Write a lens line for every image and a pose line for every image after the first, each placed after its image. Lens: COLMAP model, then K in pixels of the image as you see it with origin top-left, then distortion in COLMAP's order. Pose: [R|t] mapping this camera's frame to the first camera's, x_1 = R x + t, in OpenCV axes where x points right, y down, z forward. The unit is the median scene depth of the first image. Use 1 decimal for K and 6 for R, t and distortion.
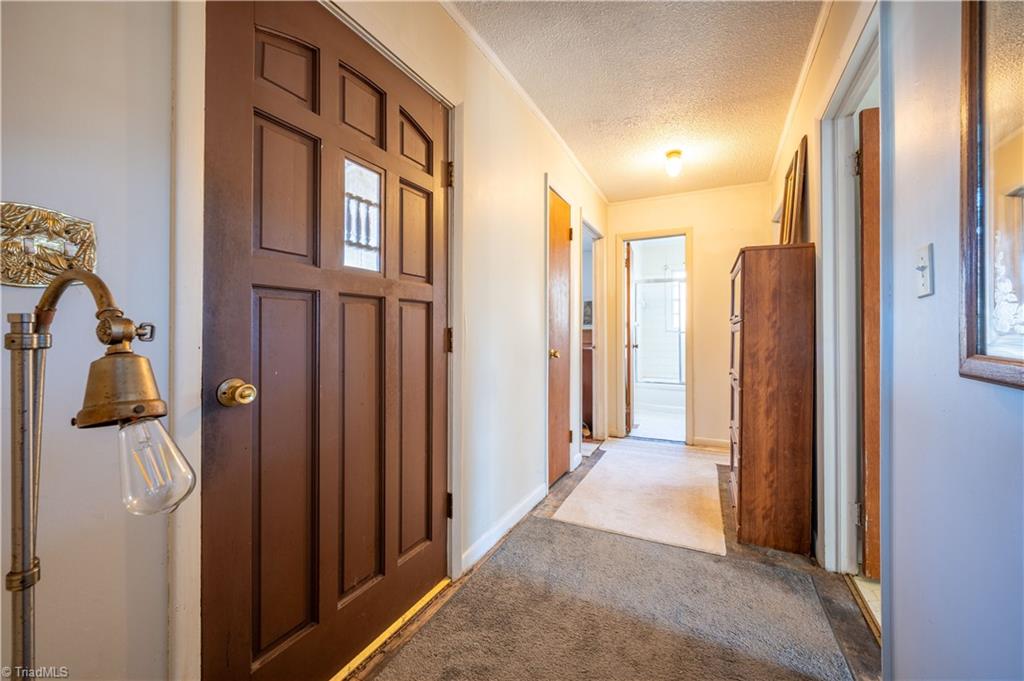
lens RADIAL K [[406.1, 0, 512.7], [0, 406.1, 334.0], [0, 0, 1]] dist [-0.002697, -0.000119]
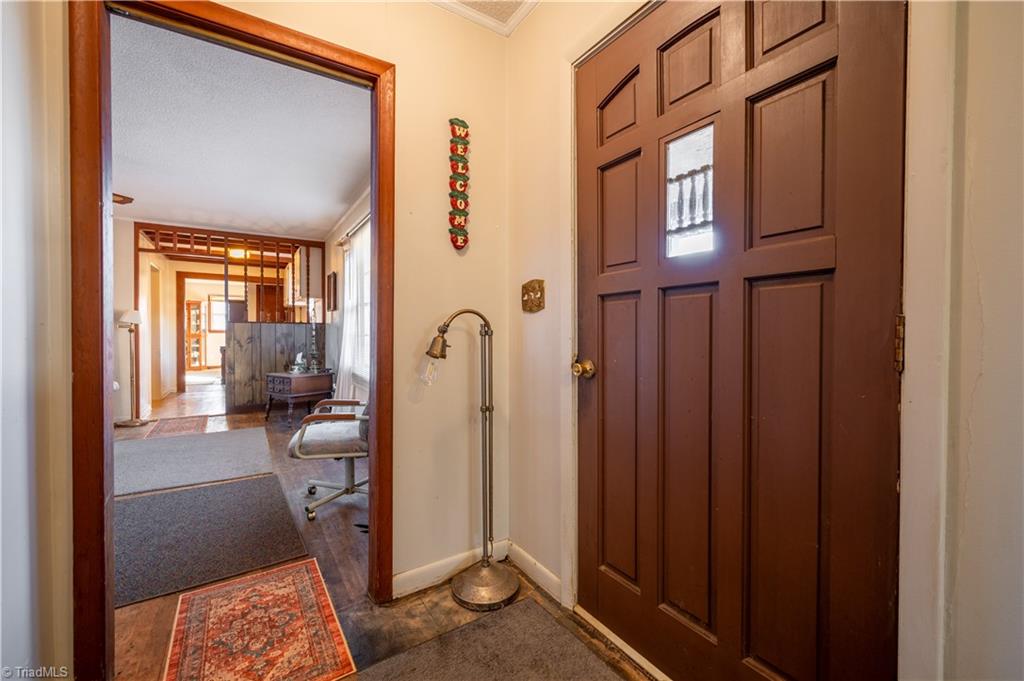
lens RADIAL K [[406.1, 0, 515.1], [0, 406.1, 340.4], [0, 0, 1]] dist [-0.002697, -0.000119]
pose [[-0.483875, 0.015803, -0.874994, 0.571055], [0.000441, 0.999841, 0.017813, 0.006658], [0.875137, 0.008233, -0.483805, 1.107894]]
